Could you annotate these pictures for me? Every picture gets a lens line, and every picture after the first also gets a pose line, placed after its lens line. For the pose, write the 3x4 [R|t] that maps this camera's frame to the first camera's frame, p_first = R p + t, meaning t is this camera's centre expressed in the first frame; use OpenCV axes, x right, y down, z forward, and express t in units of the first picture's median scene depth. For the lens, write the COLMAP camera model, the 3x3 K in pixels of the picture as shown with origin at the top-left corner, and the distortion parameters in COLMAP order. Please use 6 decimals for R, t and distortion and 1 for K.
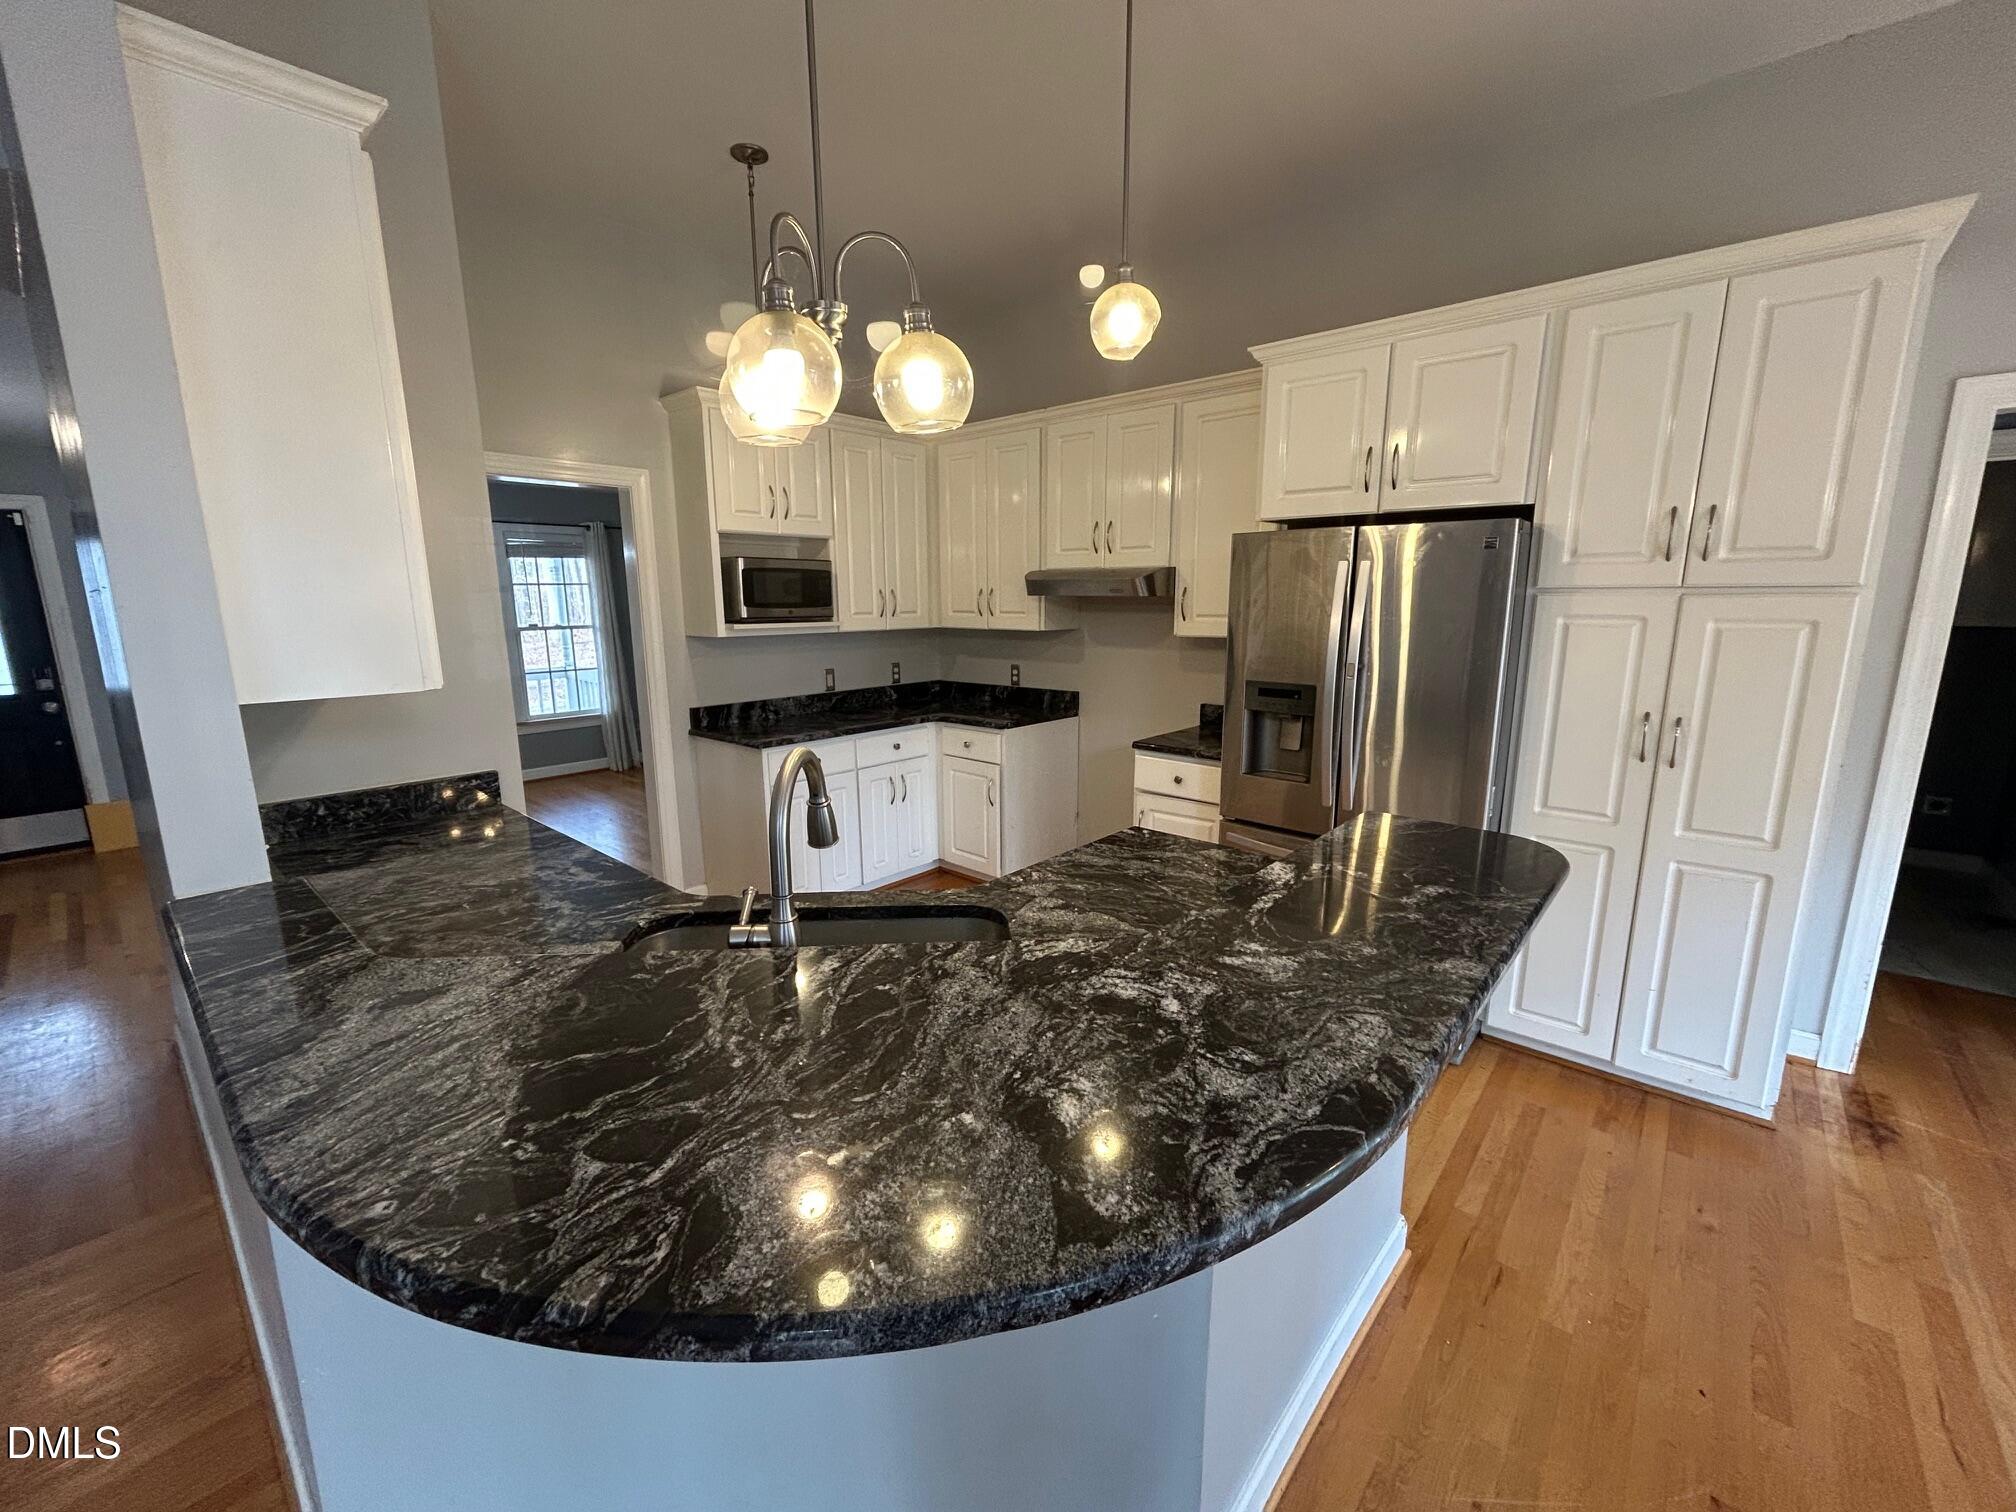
lens RADIAL K [[814.5, 0, 1008.4], [0, 814.5, 751.2], [0, 0, 1]] dist [-0.000715, -0.000130]
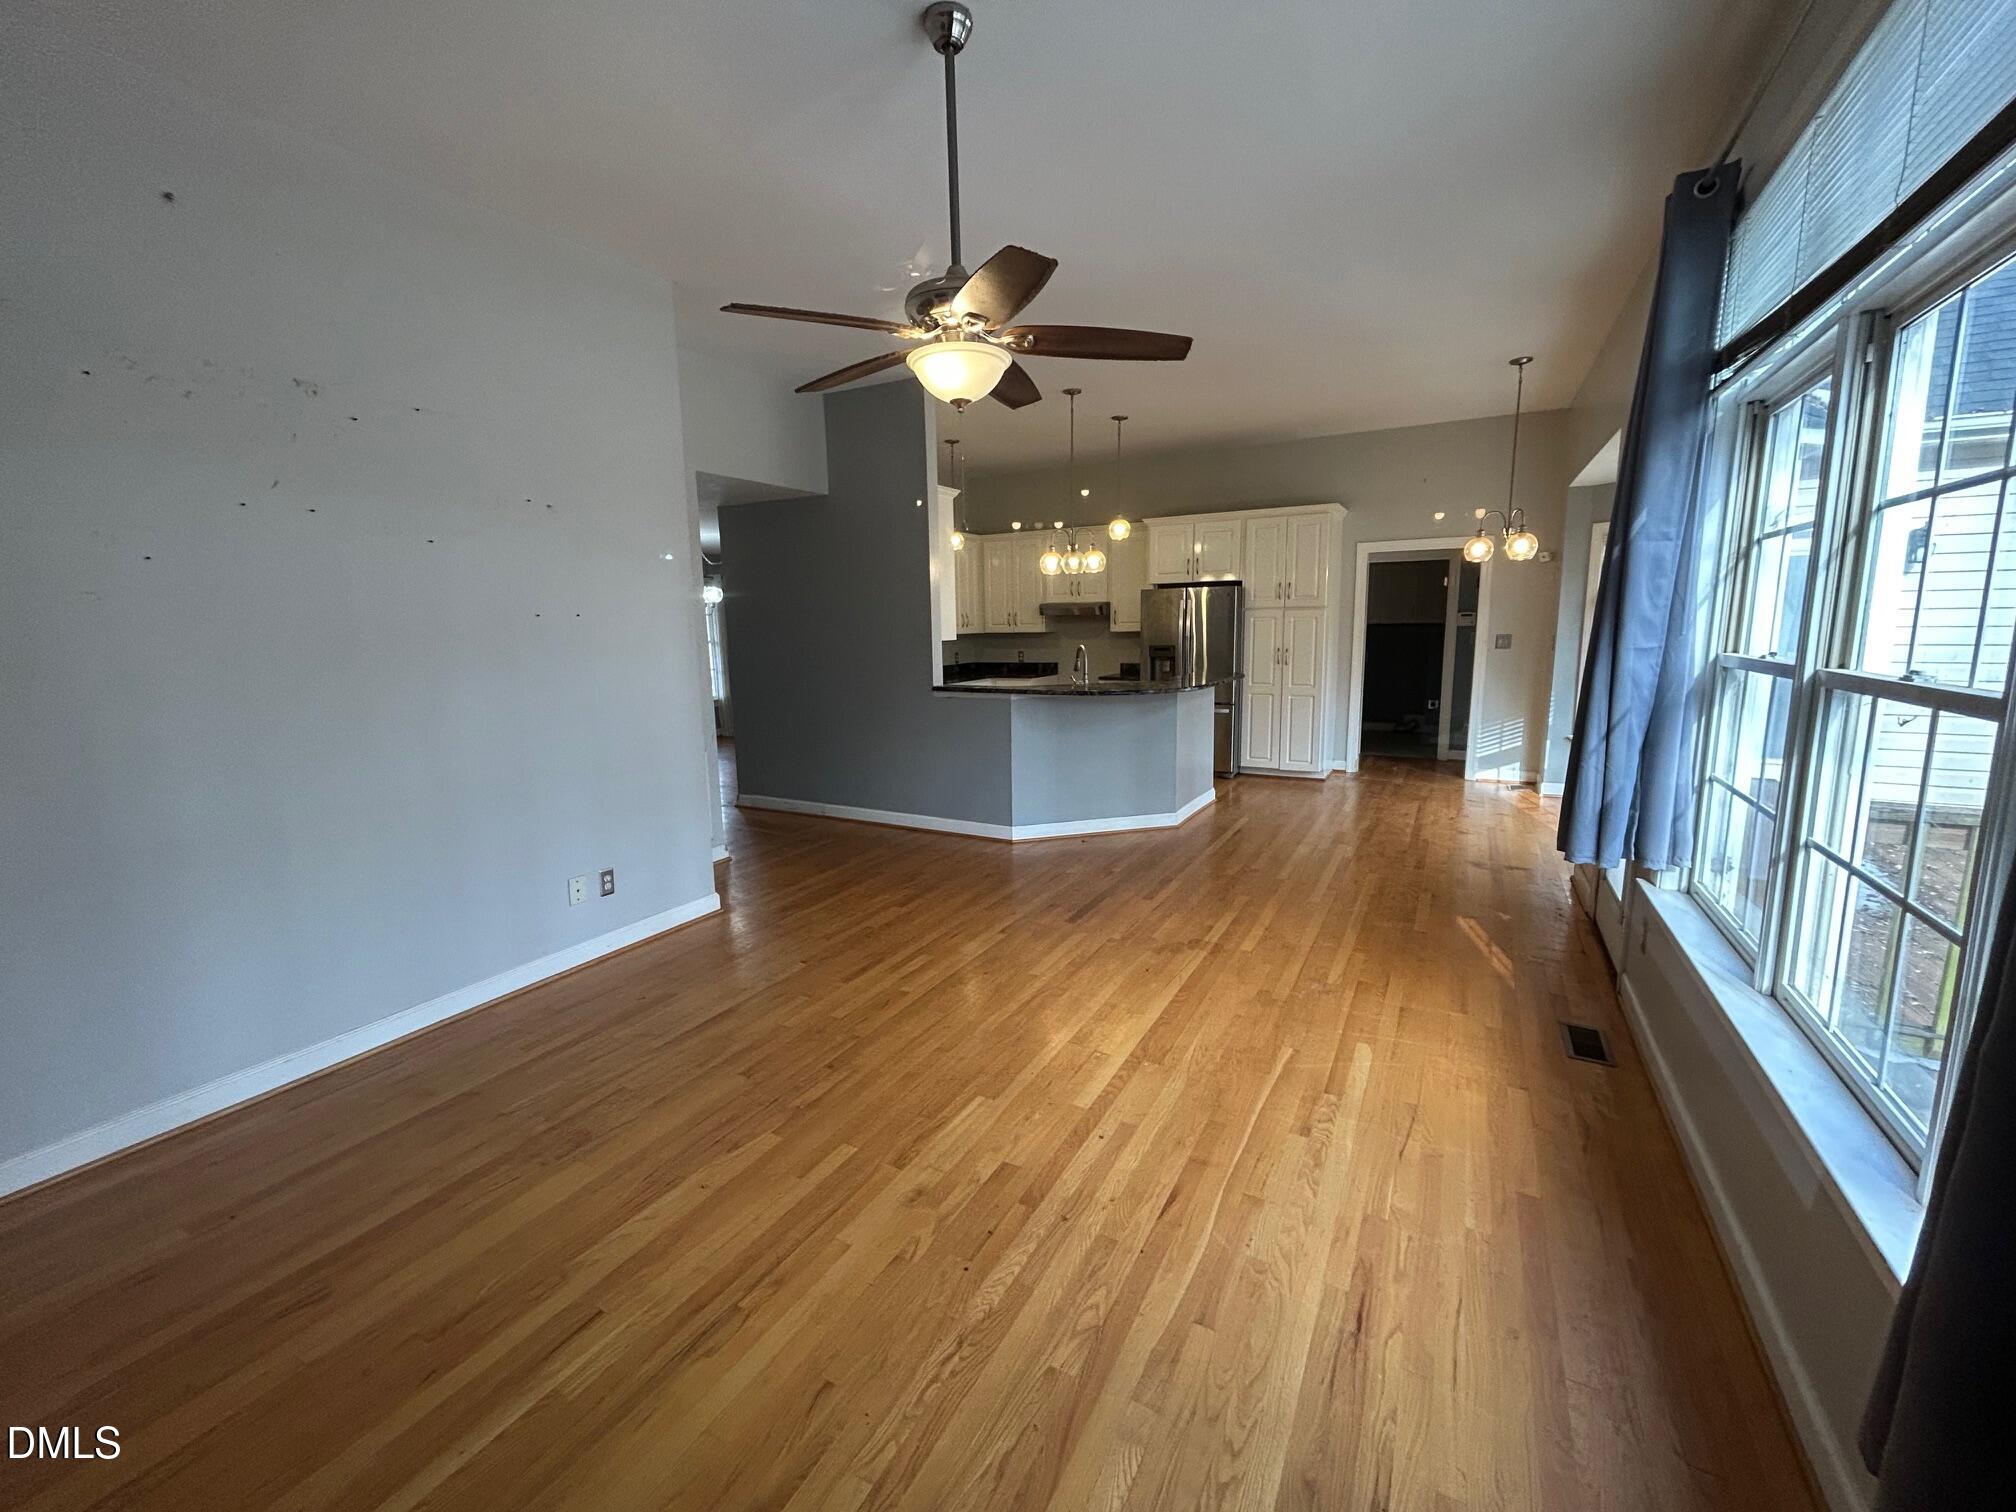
lens RADIAL K [[820.3, 0, 1008.3], [0, 820.3, 747.5], [0, 0, 1]] dist [0.000919, 0.000191]
pose [[0.977358, -0.046508, 0.206418, -0.694598], [0.054850, 0.997886, -0.034870, 0.302228], [-0.204359, 0.045402, 0.977842, -1.438230]]
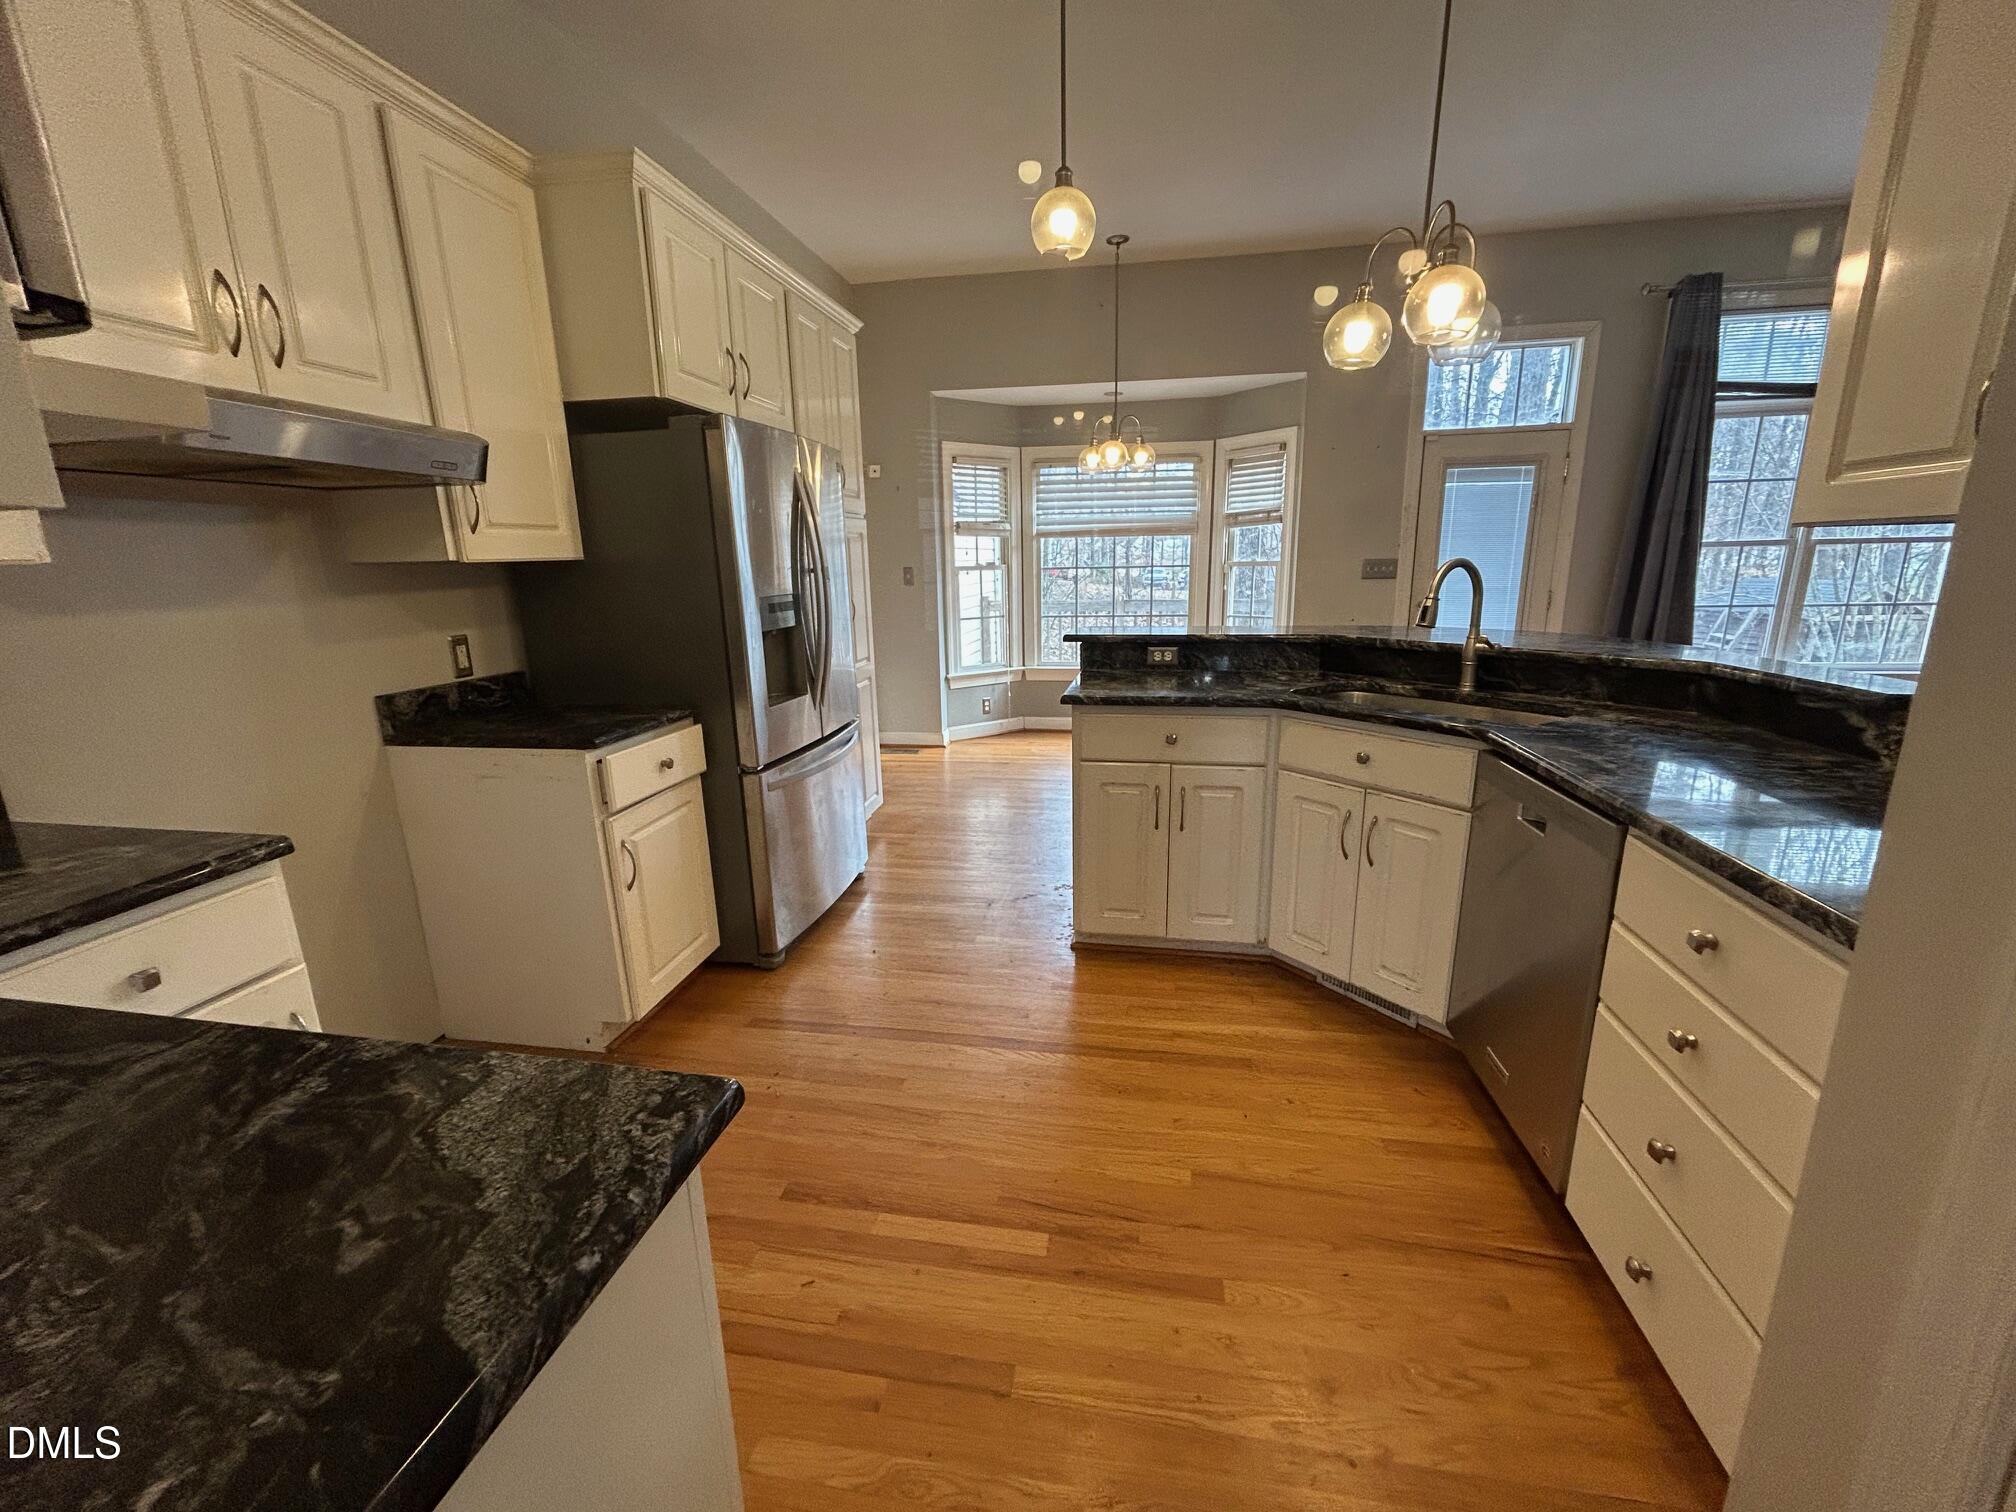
lens RADIAL K [[814.5, 0, 1008.4], [0, 814.5, 751.2], [0, 0, 1]] dist [-0.000715, -0.000130]
pose [[-0.515072, -0.183145, 0.837352, -0.562841], [0.184619, 0.930273, 0.317031, -0.163963], [-0.837028, 0.317885, -0.445346, 1.244450]]
